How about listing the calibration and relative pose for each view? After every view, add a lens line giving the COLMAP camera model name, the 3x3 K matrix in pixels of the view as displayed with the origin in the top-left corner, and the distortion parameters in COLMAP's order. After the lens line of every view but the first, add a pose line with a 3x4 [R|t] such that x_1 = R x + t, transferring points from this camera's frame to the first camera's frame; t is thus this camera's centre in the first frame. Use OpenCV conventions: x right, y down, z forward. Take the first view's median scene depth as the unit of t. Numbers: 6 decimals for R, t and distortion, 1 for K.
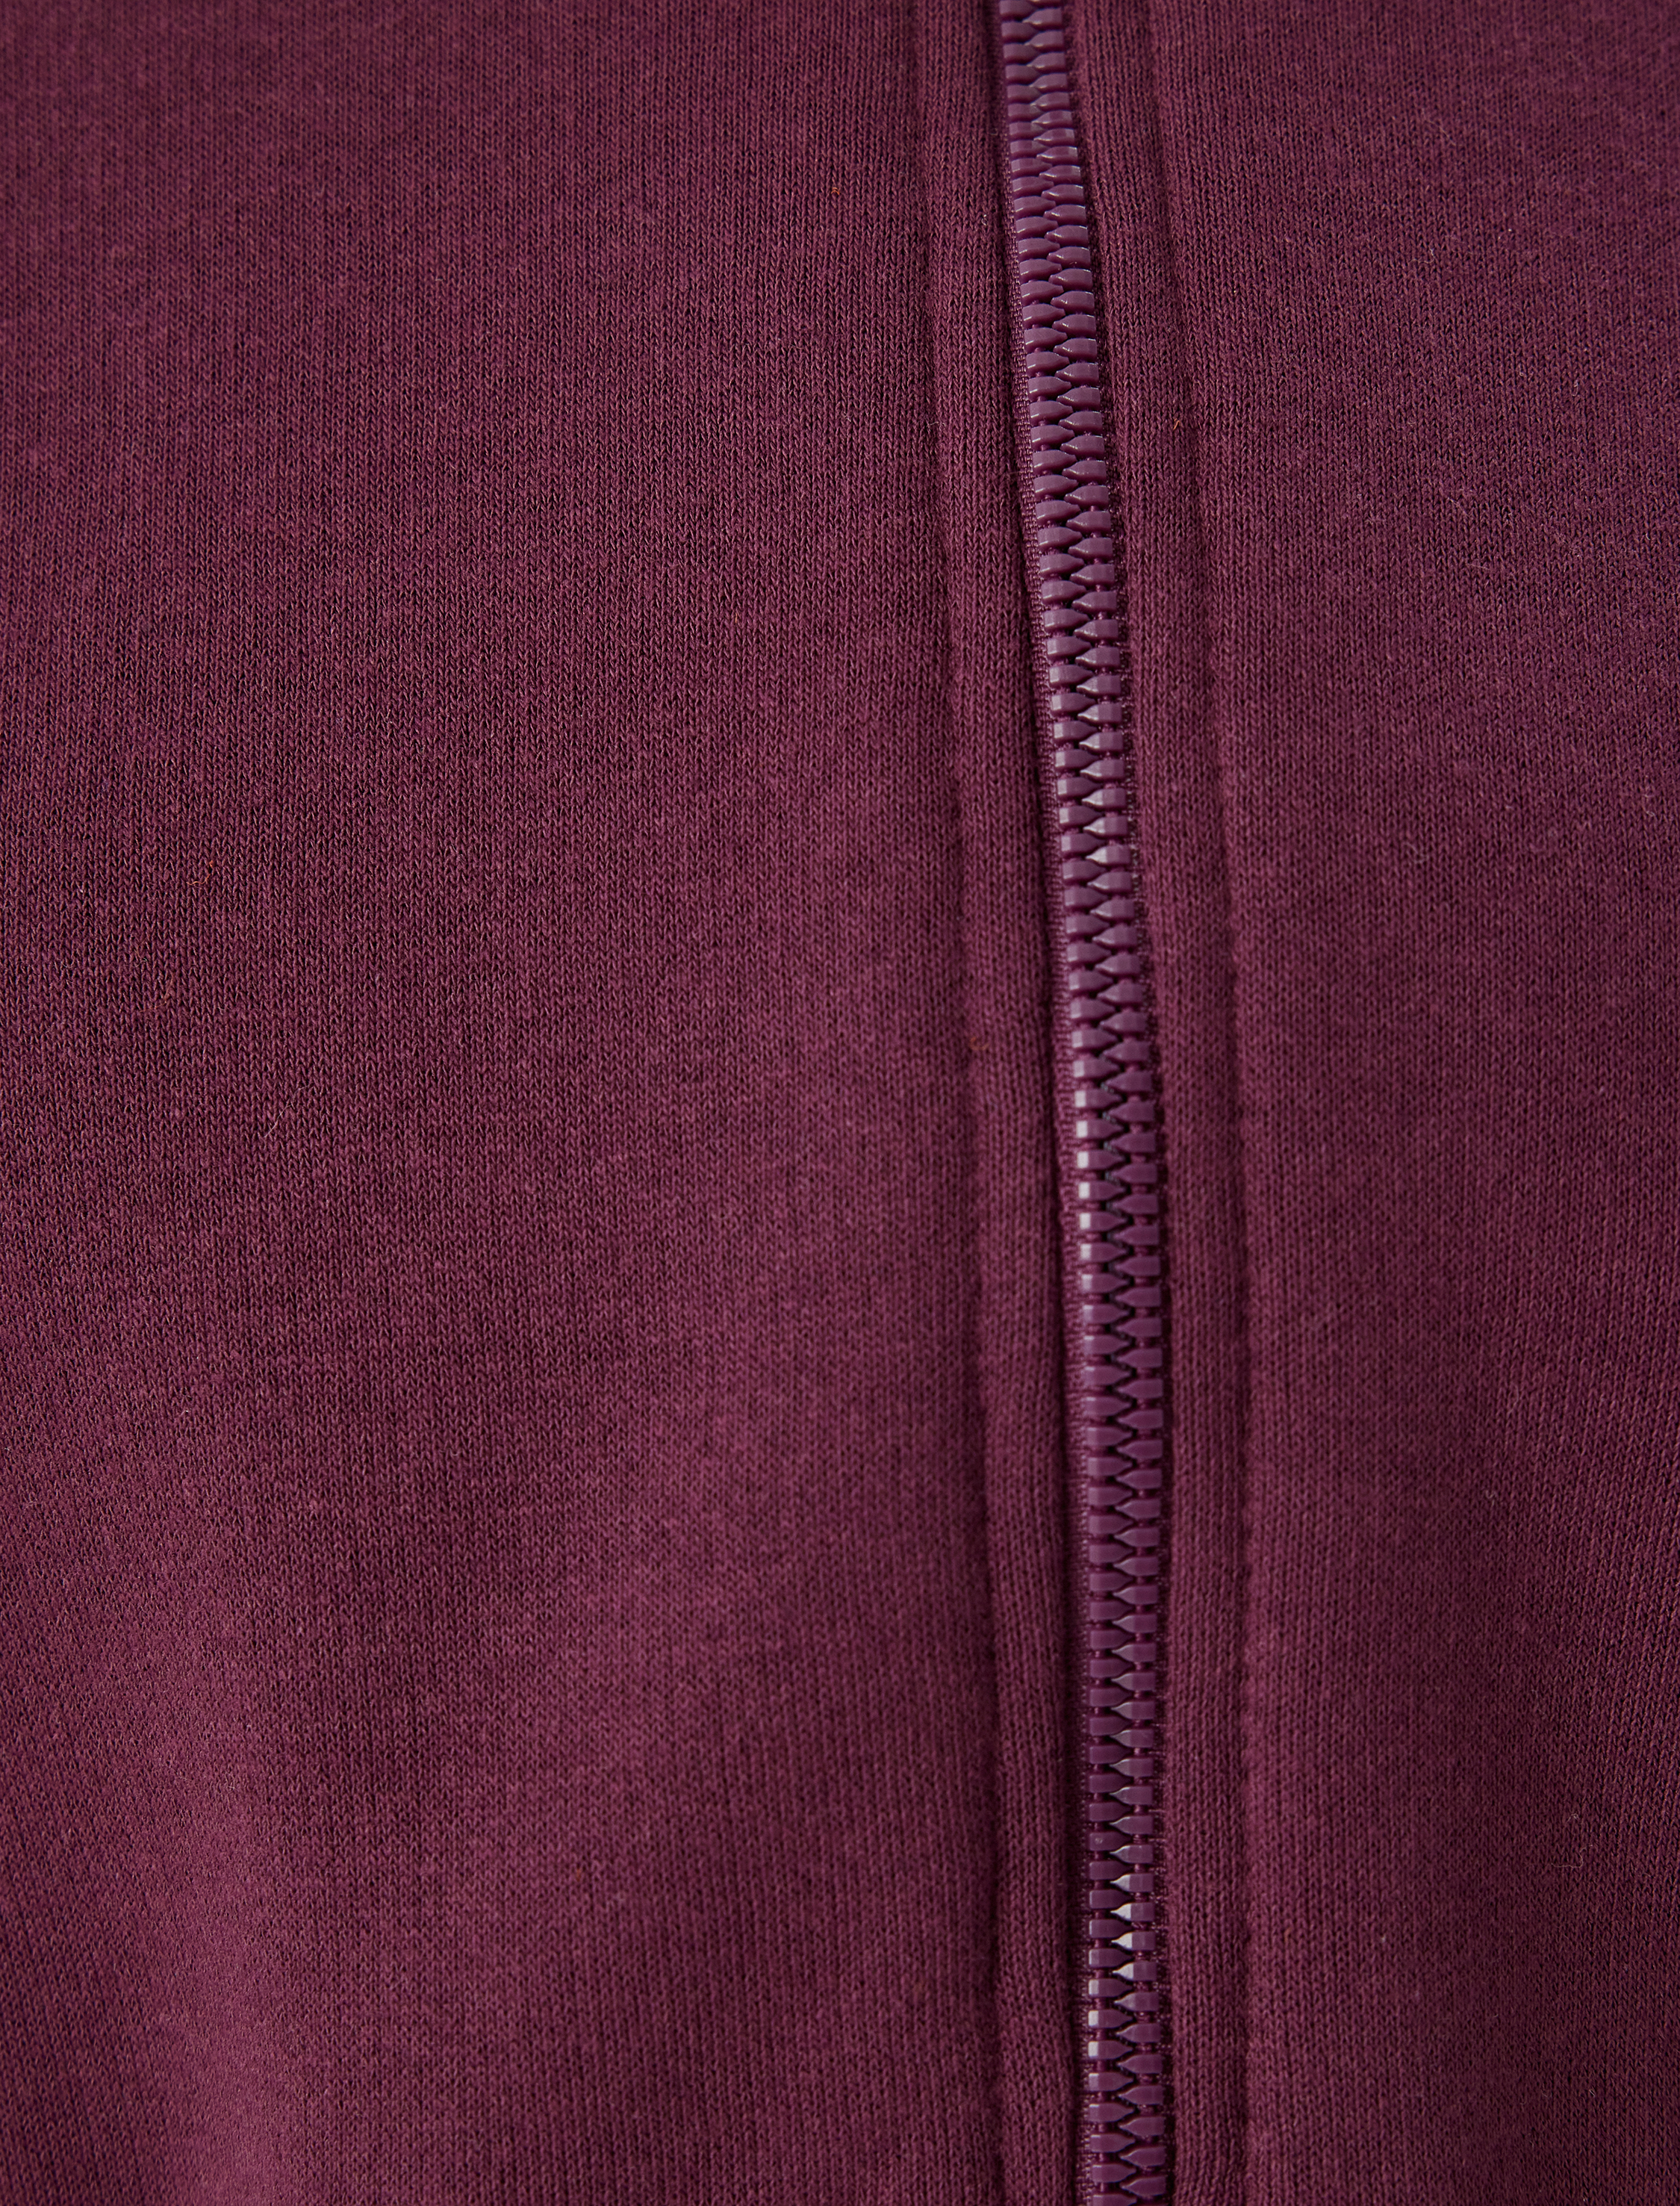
lens RADIAL K [[3280.9, 0, 840.0], [0, 3280.9, 1103.0], [0, 0, 1]] dist [0.045724, 0.052850]
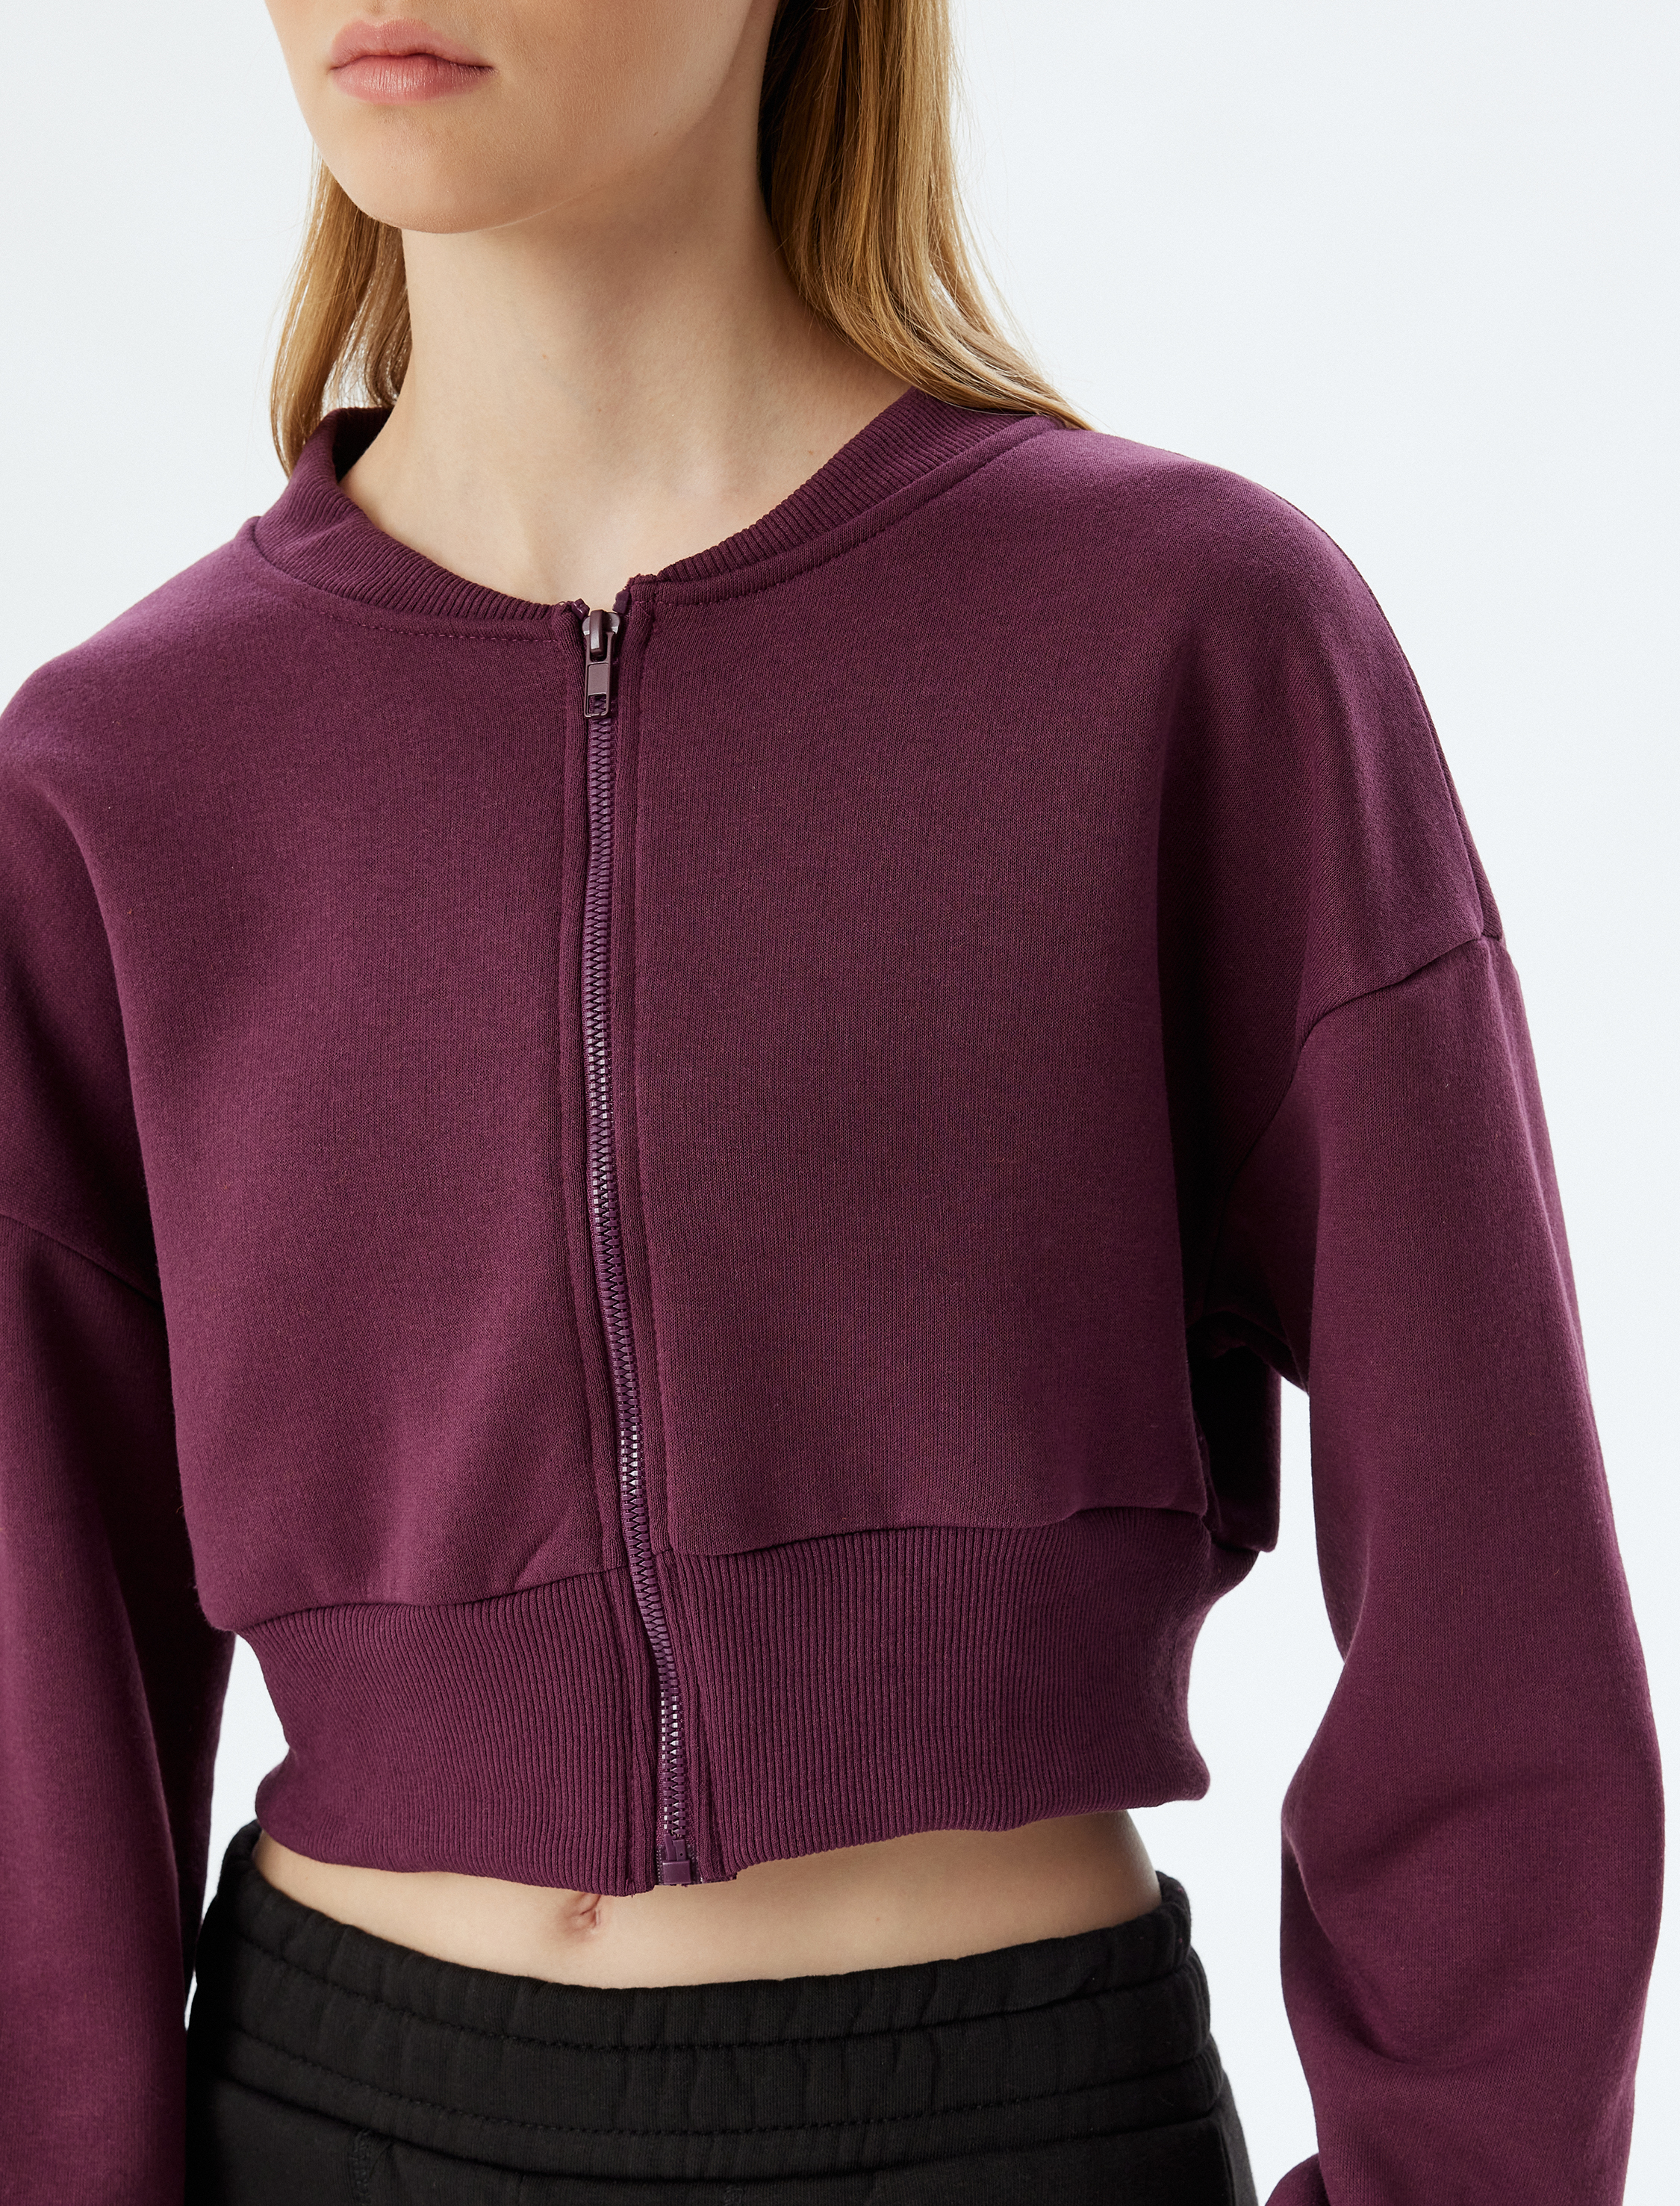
lens RADIAL K [[3280.9, 0, 840.0], [0, 3280.9, 1103.0], [0, 0, 1]] dist [0.045724, 0.052850]
pose [[0.961192, -0.062616, -0.268681, 1.191811], [0.073759, 0.996776, 0.031570, -0.174886], [0.265838, -0.050162, 0.962712, -2.085305]]
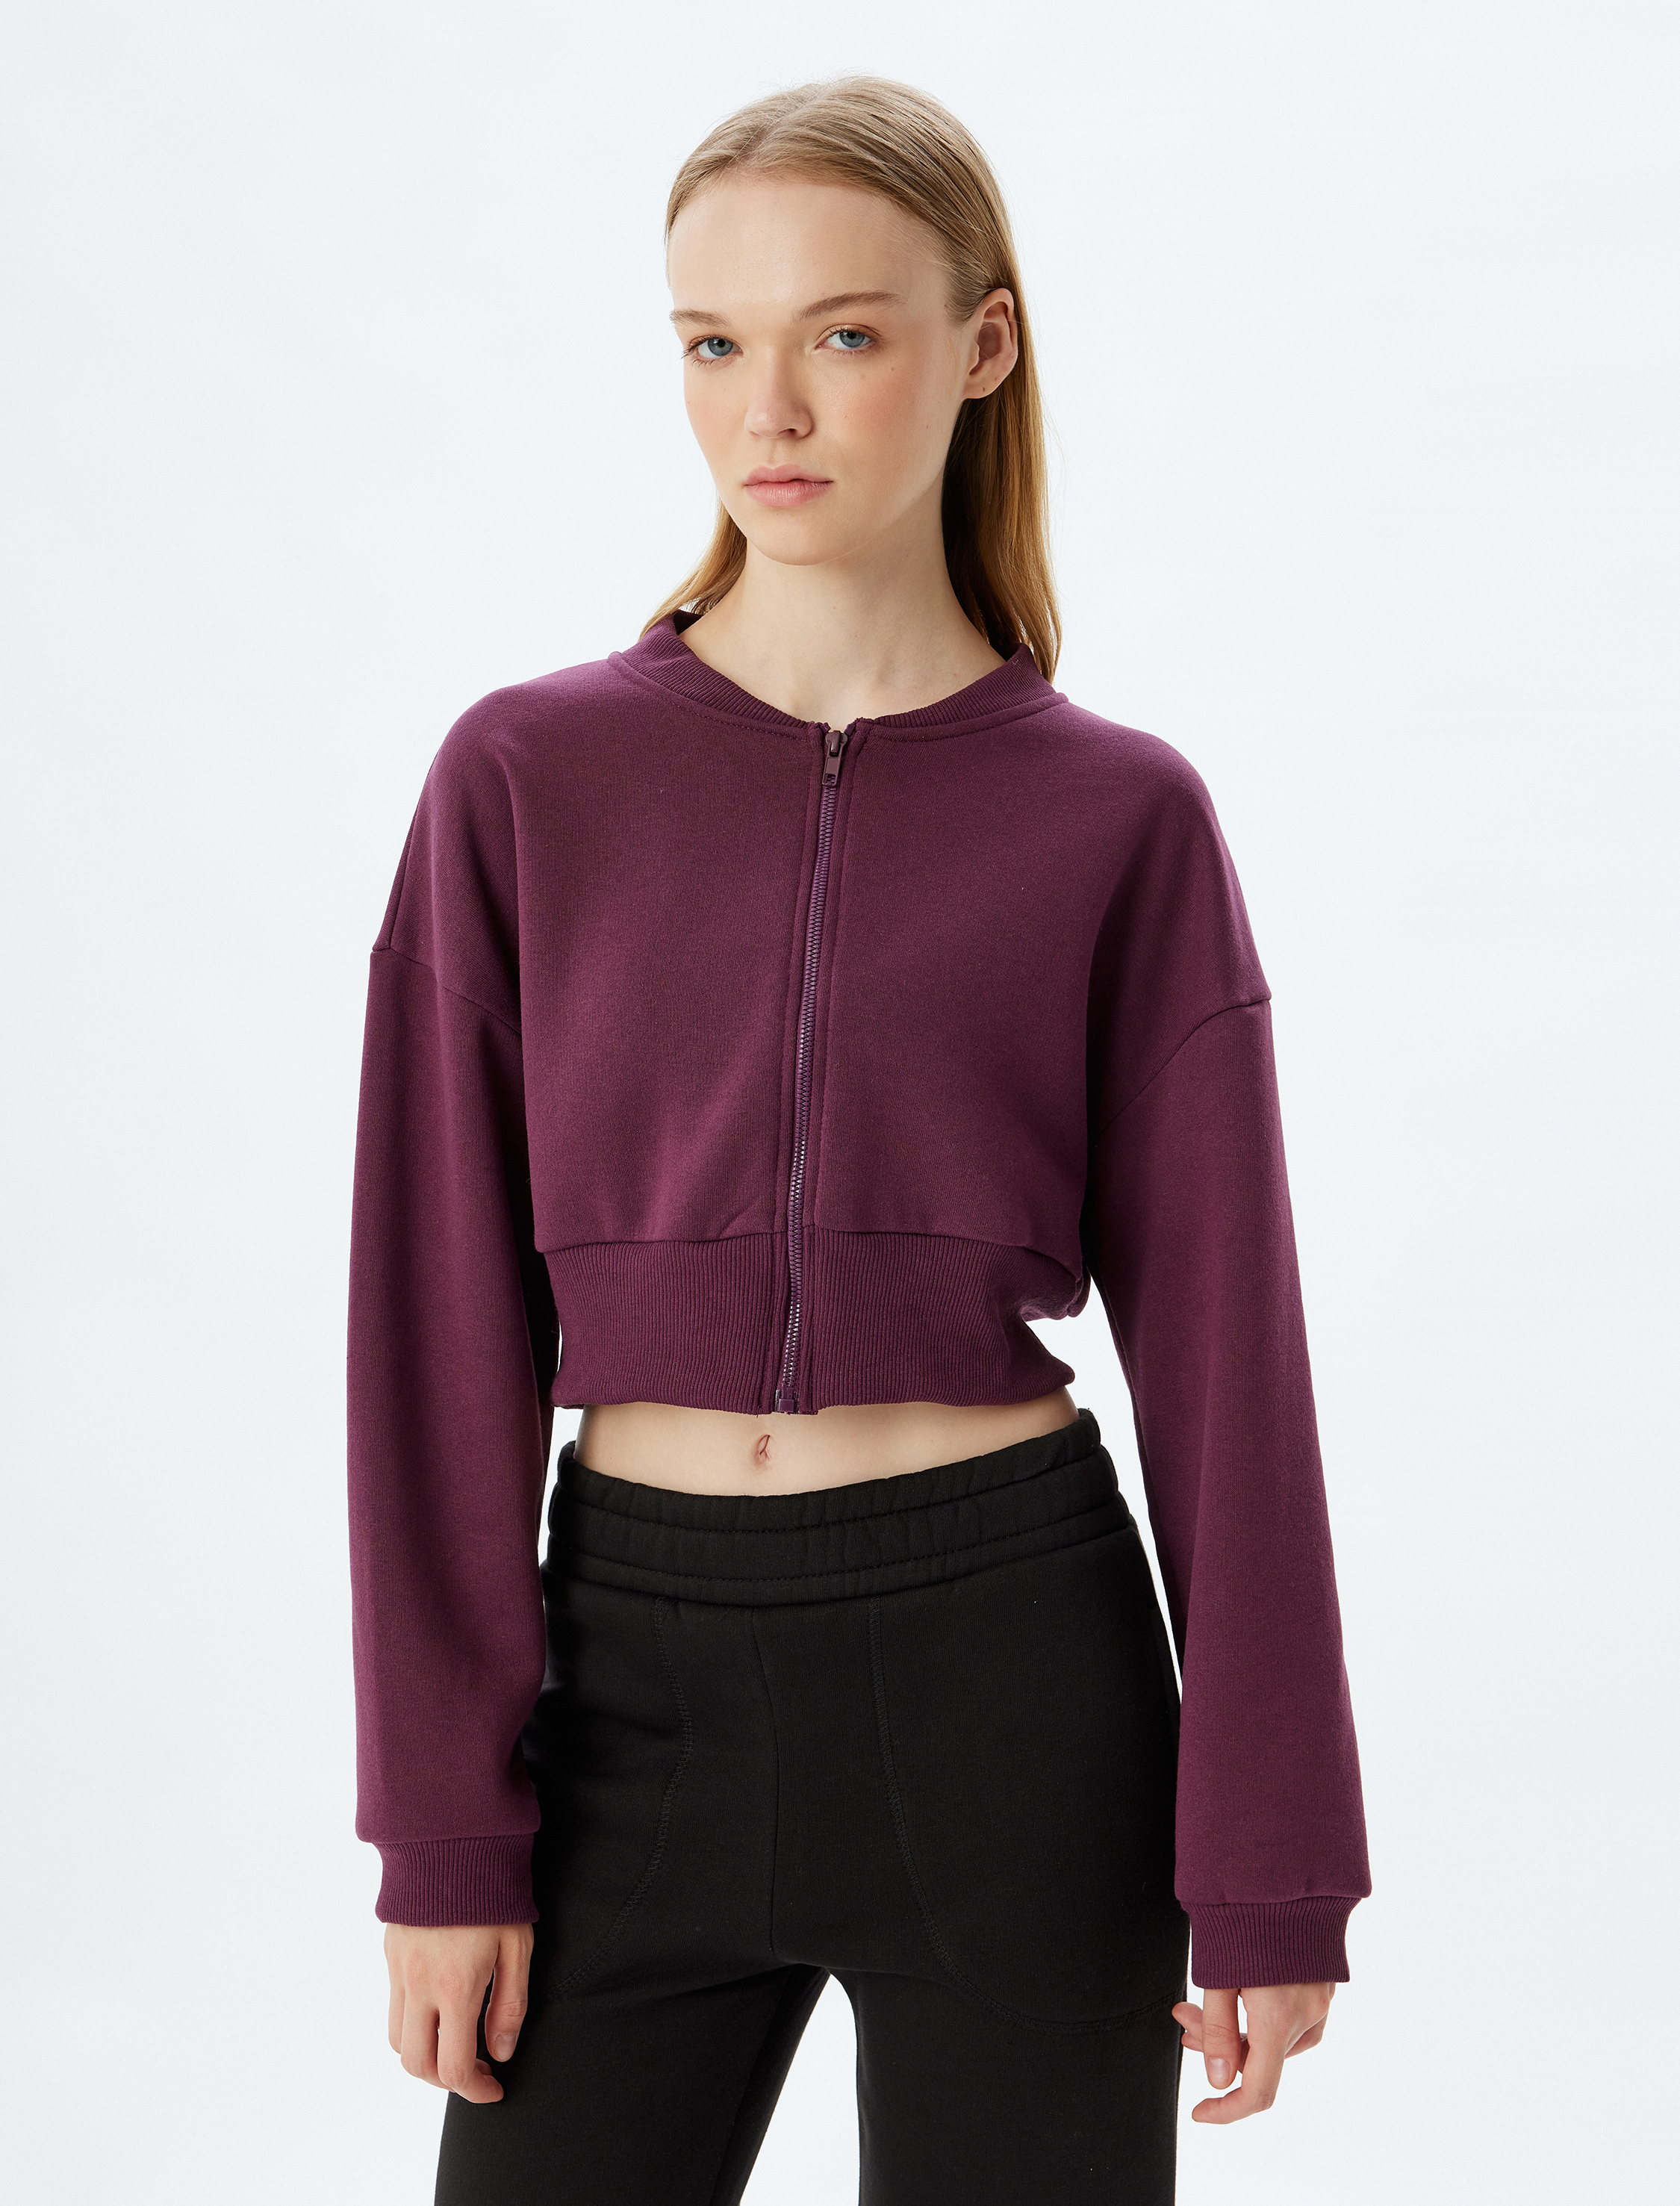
lens RADIAL K [[3280.9, 0, 840.0], [0, 3280.9, 1103.0], [0, 0, 1]] dist [0.045724, 0.052850]
pose [[0.987052, 0.066857, -0.145800, 1.021811], [-0.084375, 0.989484, -0.117482, 0.833818], [0.136412, 0.128263, 0.982314, -4.857529]]
